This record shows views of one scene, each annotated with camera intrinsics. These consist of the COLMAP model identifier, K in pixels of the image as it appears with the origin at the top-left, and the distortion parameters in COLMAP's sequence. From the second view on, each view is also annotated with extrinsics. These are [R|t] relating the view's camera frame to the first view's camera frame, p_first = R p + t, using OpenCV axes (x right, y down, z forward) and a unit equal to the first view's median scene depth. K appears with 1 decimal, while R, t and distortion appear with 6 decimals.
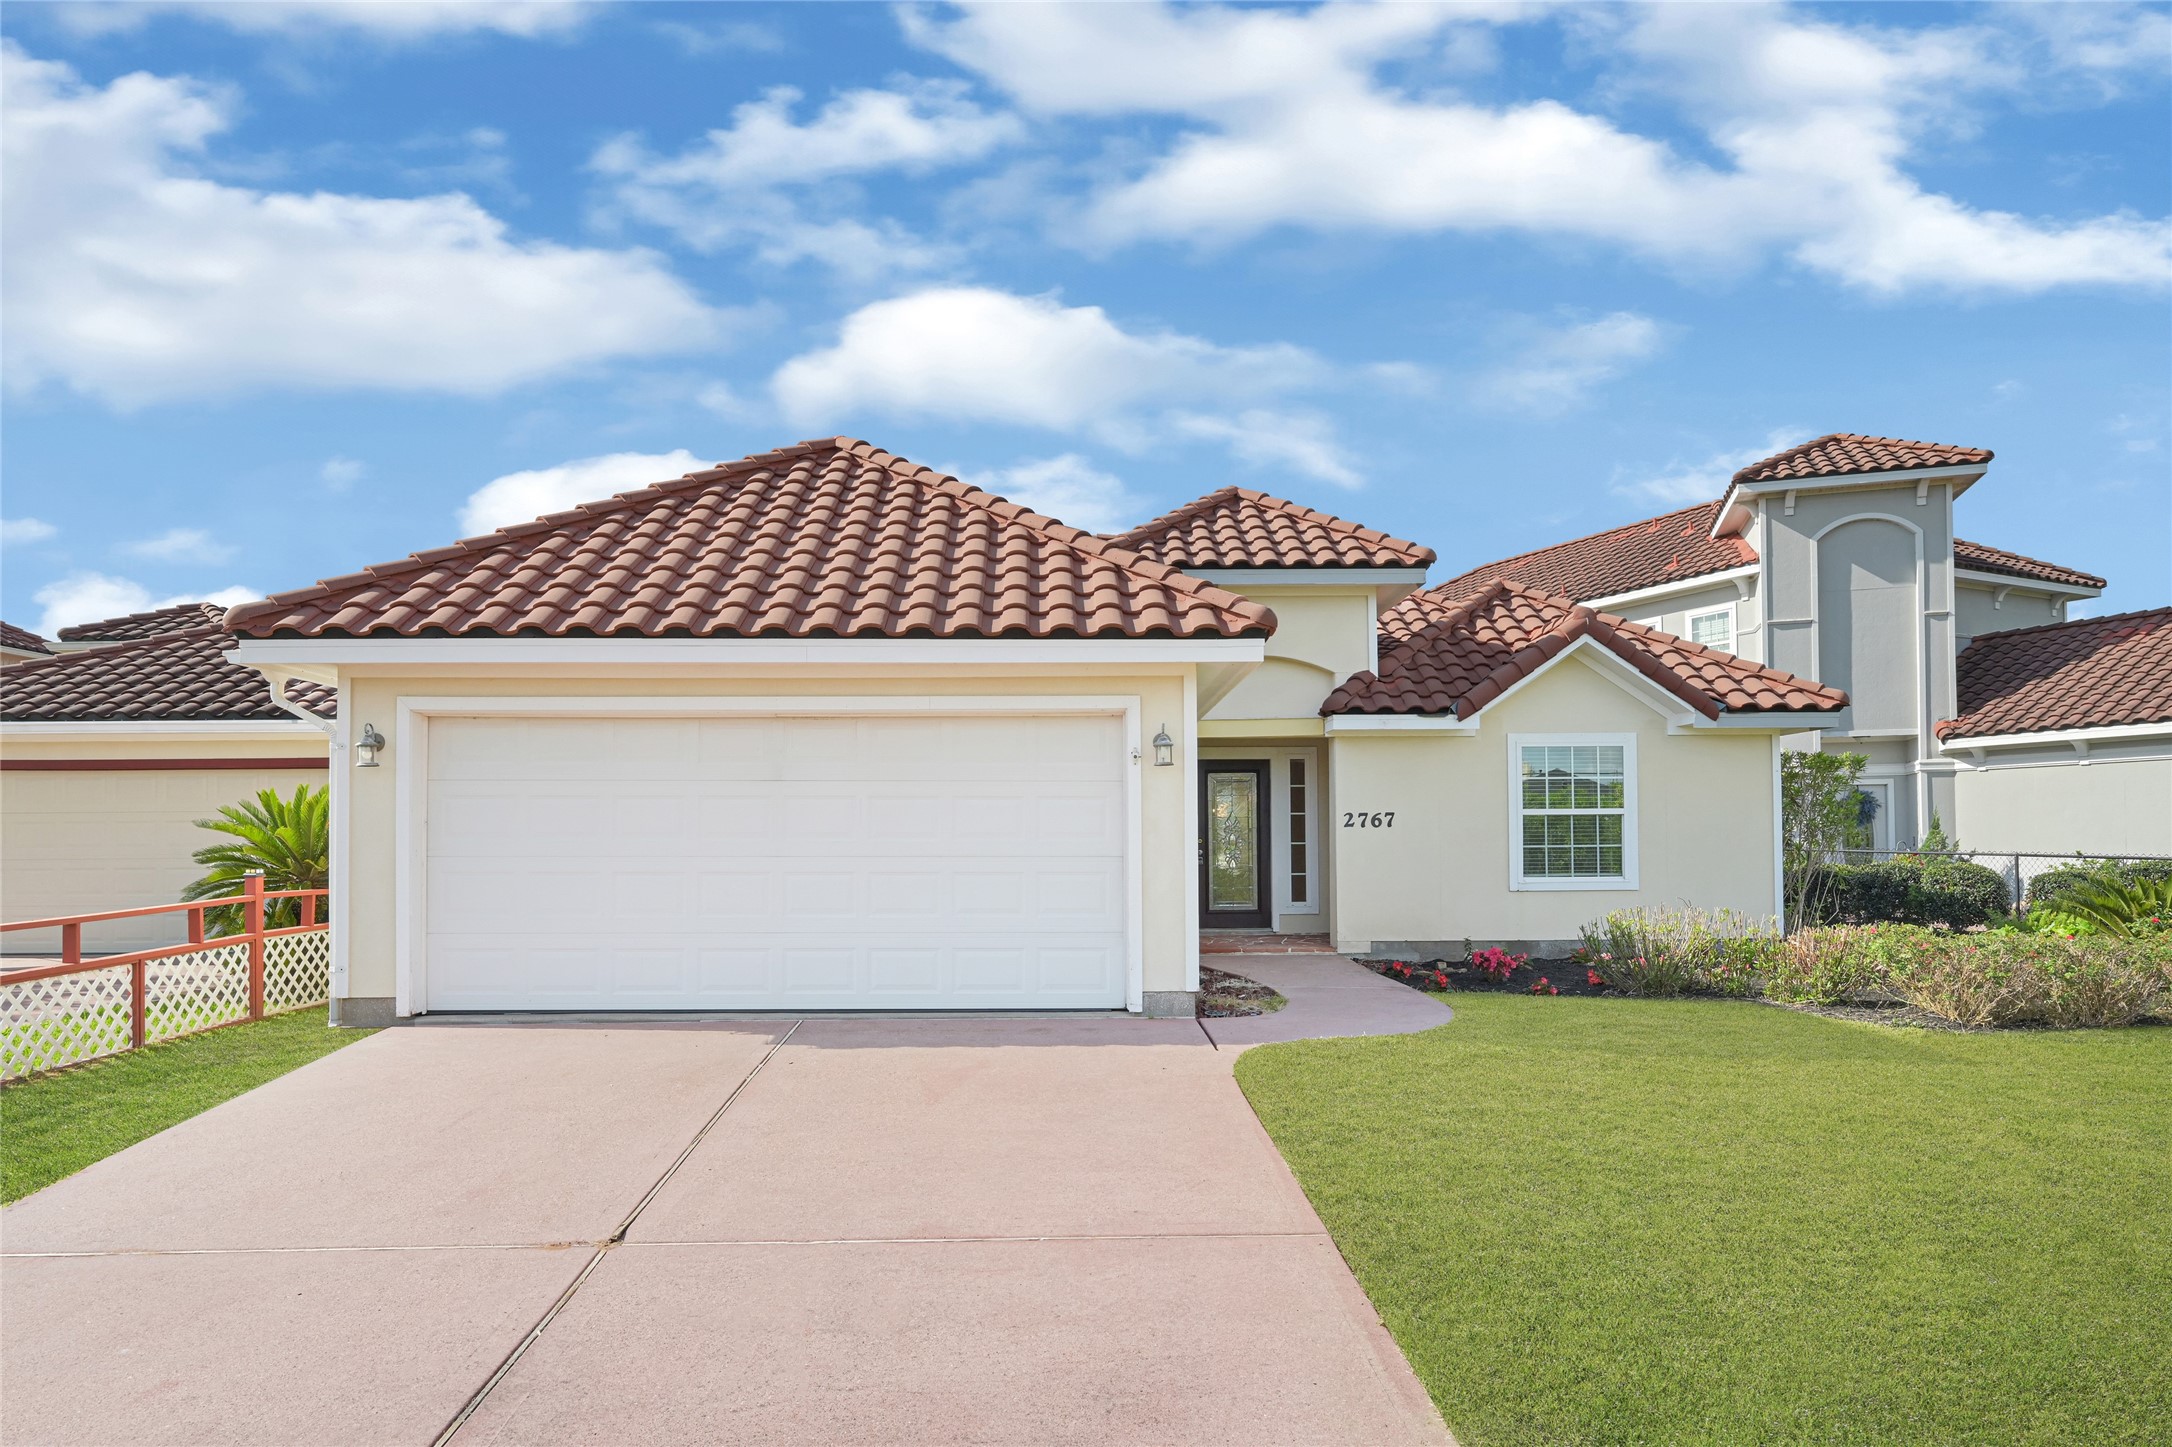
lens RADIAL K [[1298.8, 0, 1089.5], [0, 1298.8, 817.2], [0, 0, 1]] dist [0.001160, -0.000503]
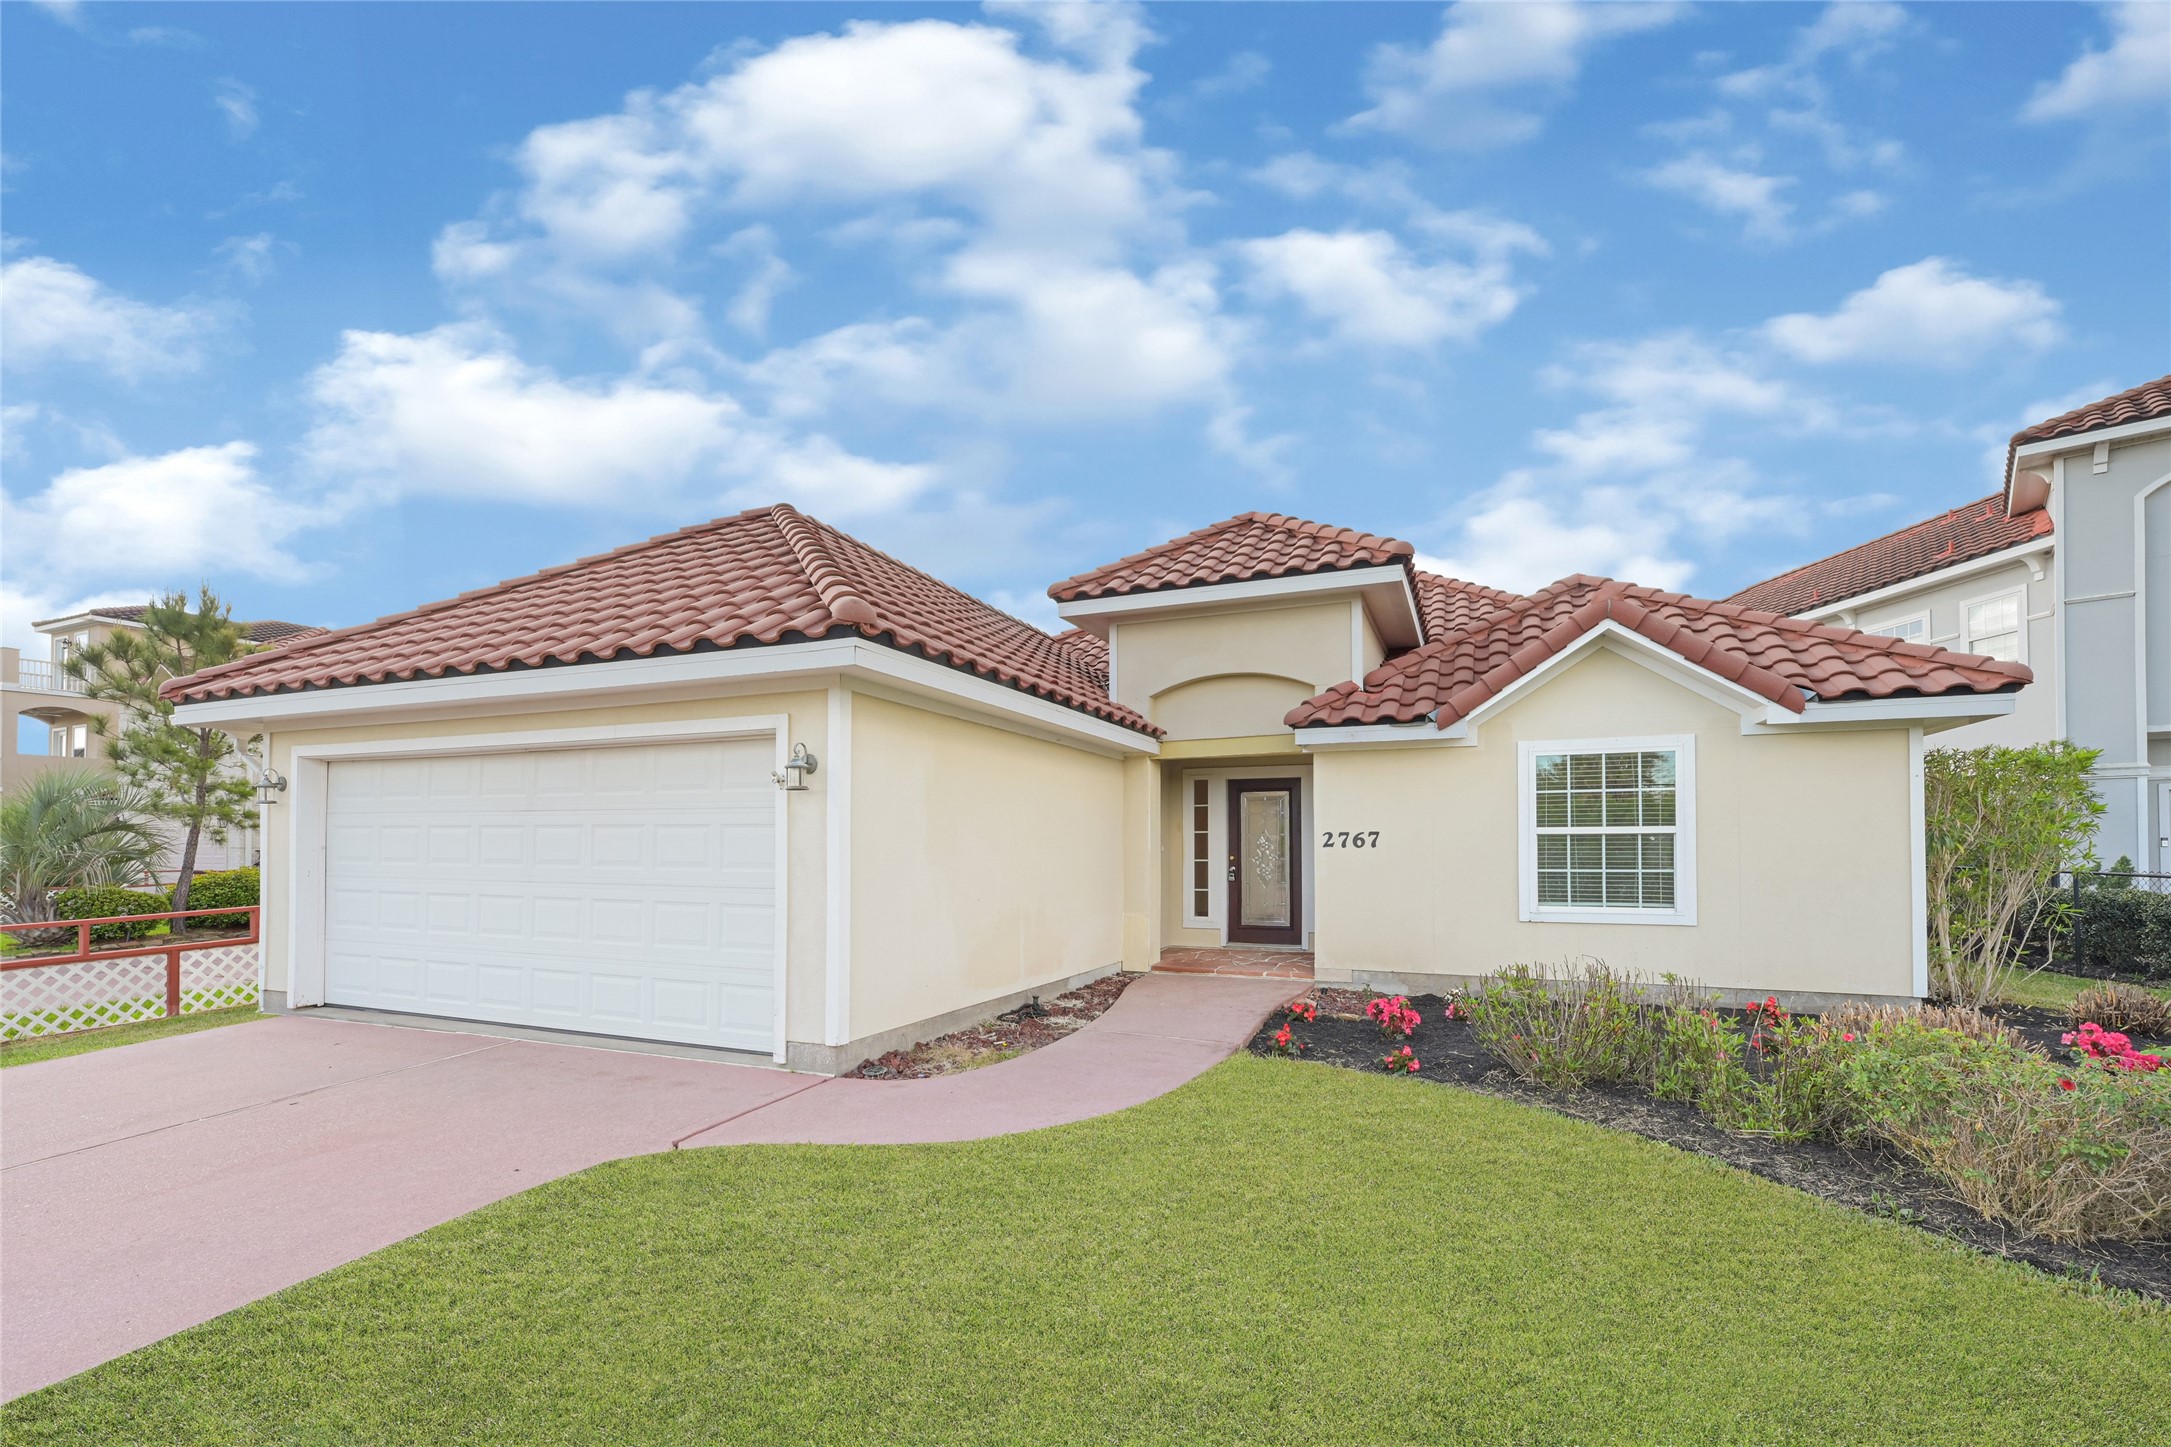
lens RADIAL K [[914.9, 0, 1085.9], [0, 914.9, 830.9], [0, 0, 1]] dist [0.002141, 0.000161]
pose [[0.913057, -0.001335, -0.407829, 0.310235], [0.004502, 0.999967, 0.006804, -0.009611], [0.407806, -0.008048, 0.913033, 0.318721]]
